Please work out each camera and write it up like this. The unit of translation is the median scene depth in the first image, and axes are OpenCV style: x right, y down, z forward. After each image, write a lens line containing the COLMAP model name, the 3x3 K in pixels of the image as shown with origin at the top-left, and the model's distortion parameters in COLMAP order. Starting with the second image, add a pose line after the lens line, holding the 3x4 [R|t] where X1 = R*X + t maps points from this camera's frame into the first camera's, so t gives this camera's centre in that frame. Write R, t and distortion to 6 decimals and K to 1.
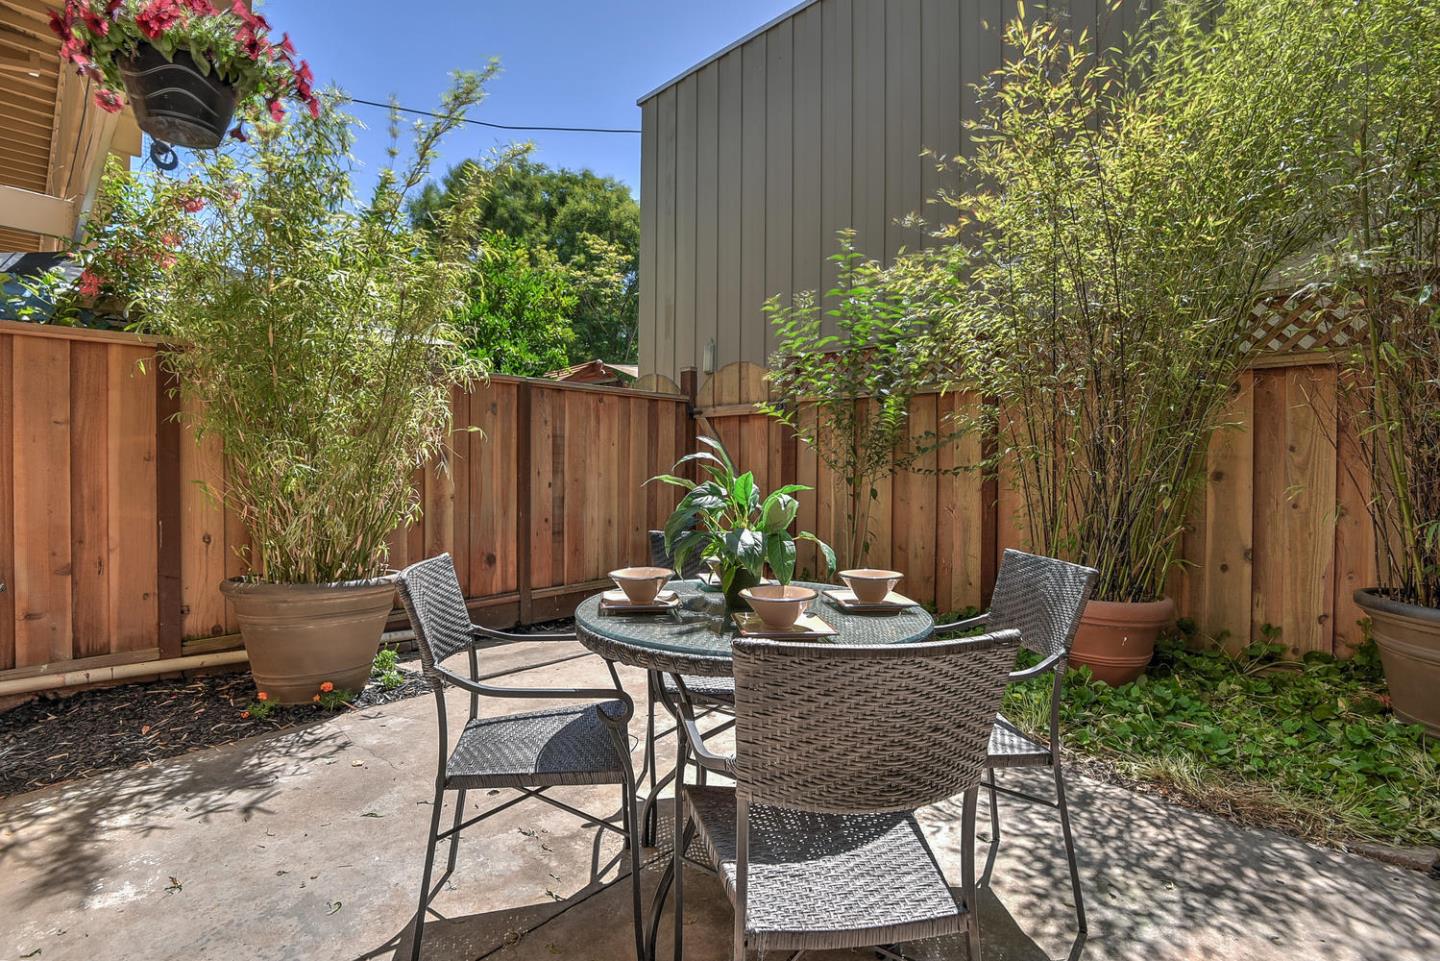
lens RADIAL K [[668.4, 0, 723.8], [0, 668.4, 463.6], [0, 0, 1]] dist [-0.020940, -0.000782]
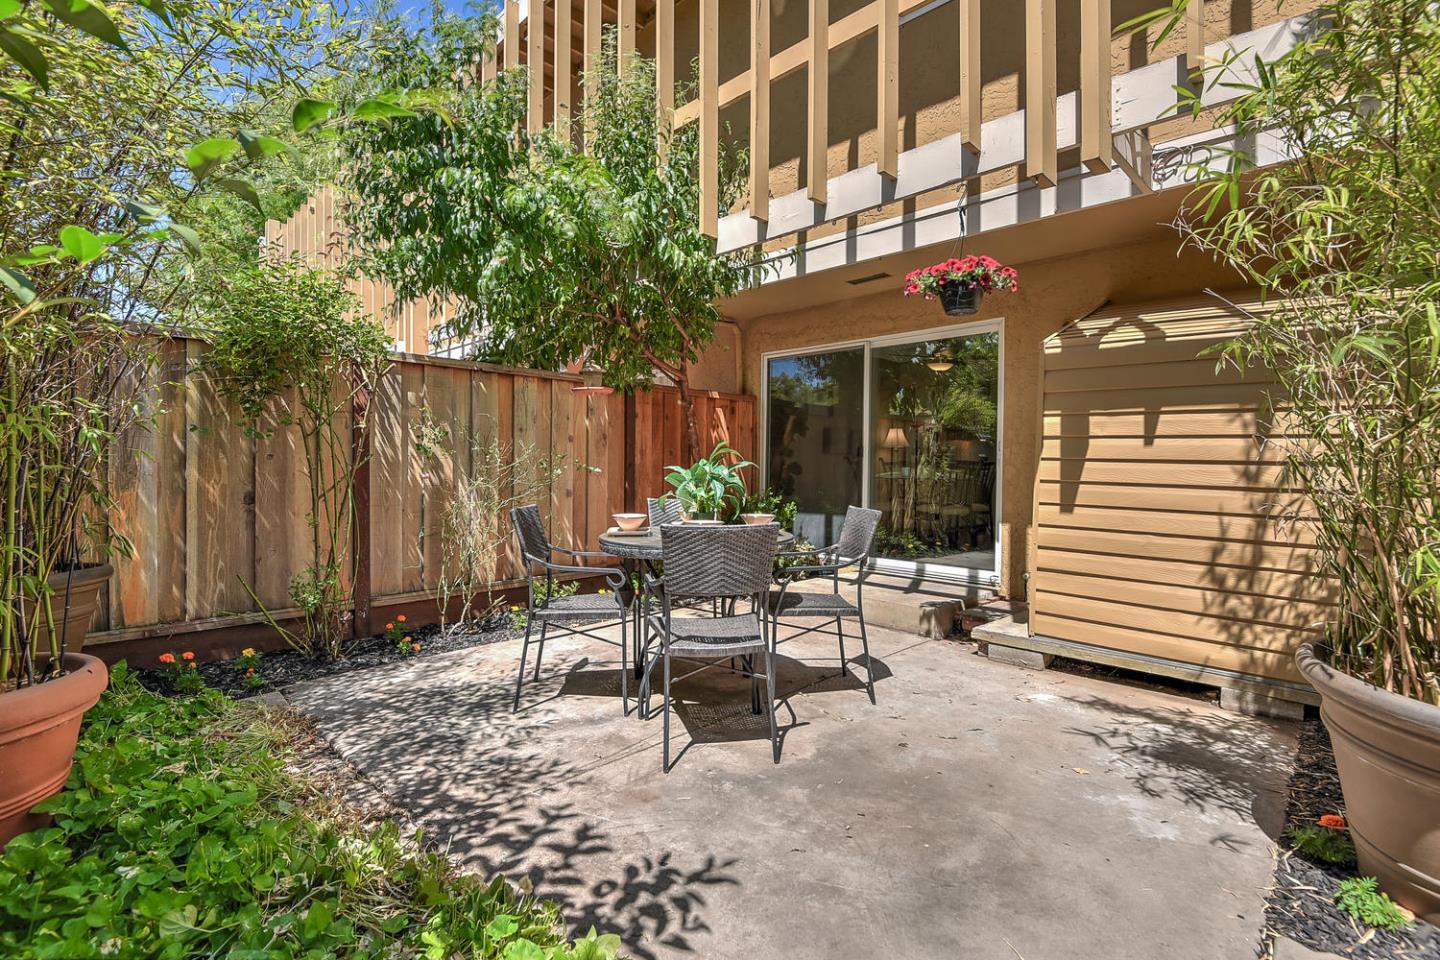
lens RADIAL K [[668.4, 0, 723.8], [0, 668.4, 463.1], [0, 0, 1]] dist [-0.020940, -0.000782]
pose [[-0.999795, -0.004401, 0.019755, -0.063717], [-0.004211, 0.999945, 0.009633, 0.001032], [-0.019796, 0.009548, -0.999758, 2.466907]]
